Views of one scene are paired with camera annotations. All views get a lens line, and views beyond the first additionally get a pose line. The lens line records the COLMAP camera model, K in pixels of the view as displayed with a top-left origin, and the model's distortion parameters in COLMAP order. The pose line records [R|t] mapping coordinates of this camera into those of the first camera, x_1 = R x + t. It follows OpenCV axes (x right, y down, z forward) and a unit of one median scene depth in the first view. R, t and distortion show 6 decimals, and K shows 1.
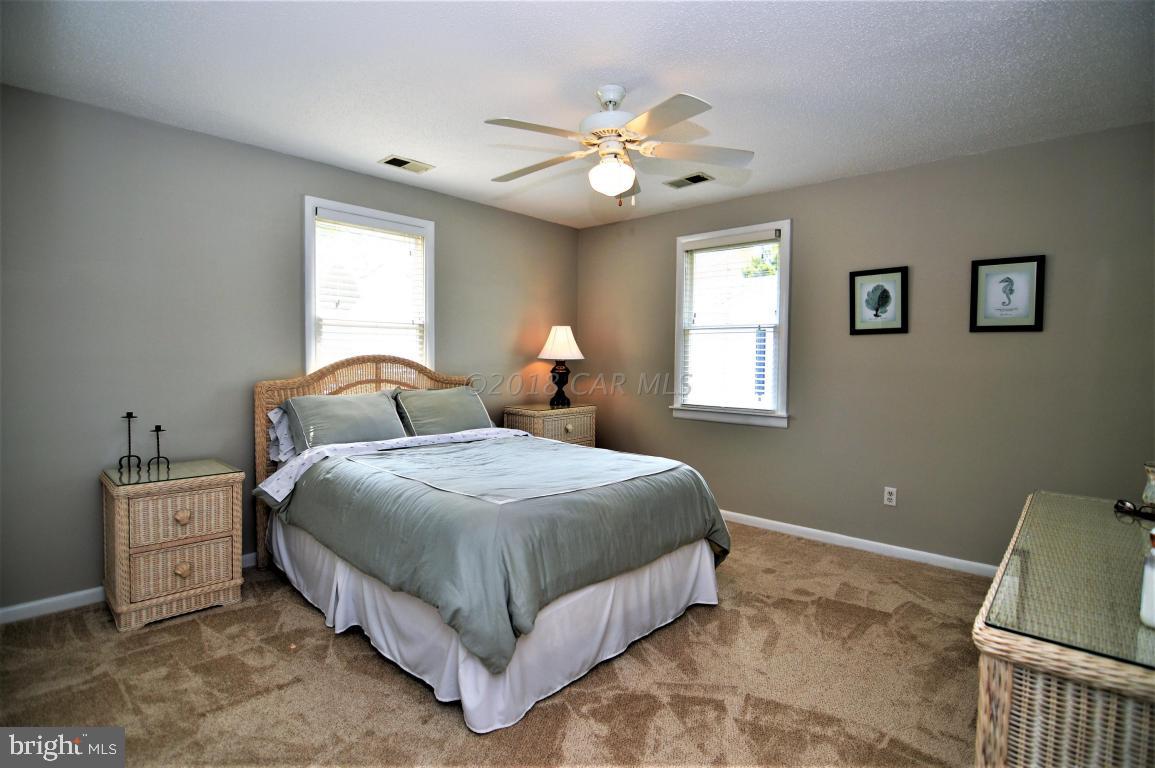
lens RADIAL K [[565.4, 0, 583.1], [0, 565.4, 382.1], [0, 0, 1]] dist [-0.004320, -0.009717]
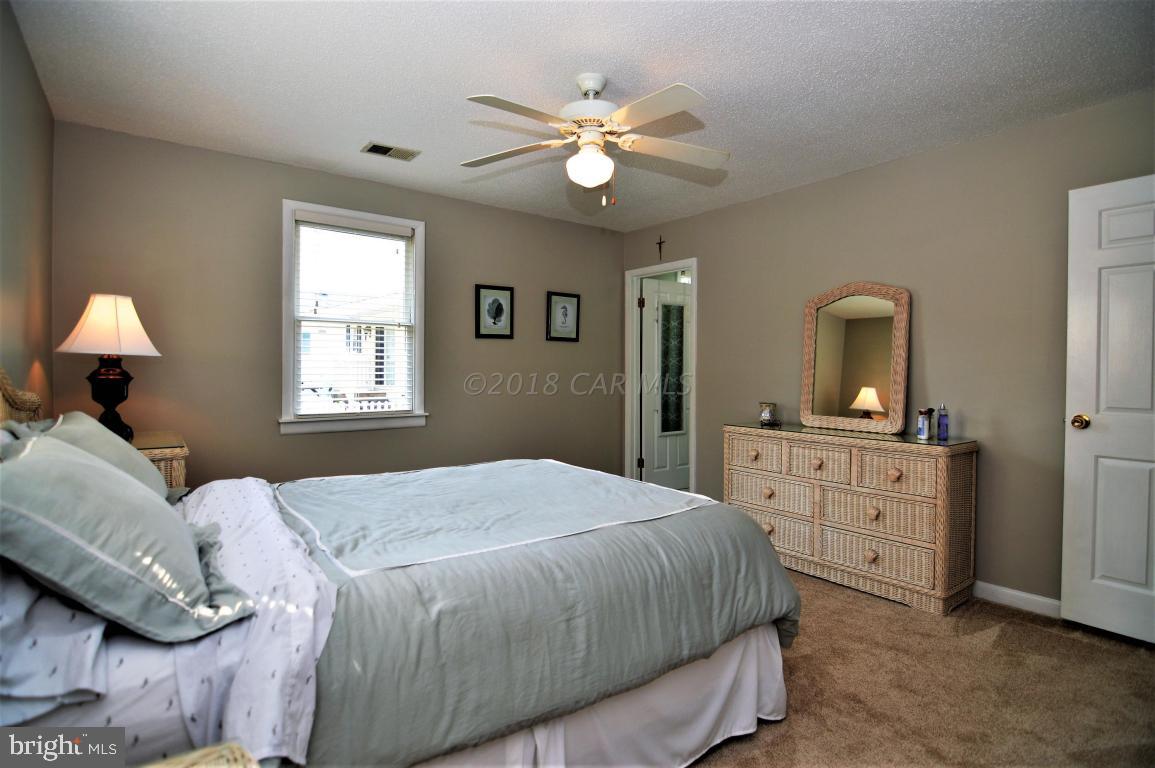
lens RADIAL K [[565.4, 0, 576.8], [0, 565.4, 374.0], [0, 0, 1]] dist [-0.004320, -0.009717]
pose [[0.207039, -0.018656, 0.978155, -0.626727], [0.035833, 0.999292, 0.011474, -0.016317], [-0.977676, 0.032675, 0.207561, 0.566502]]
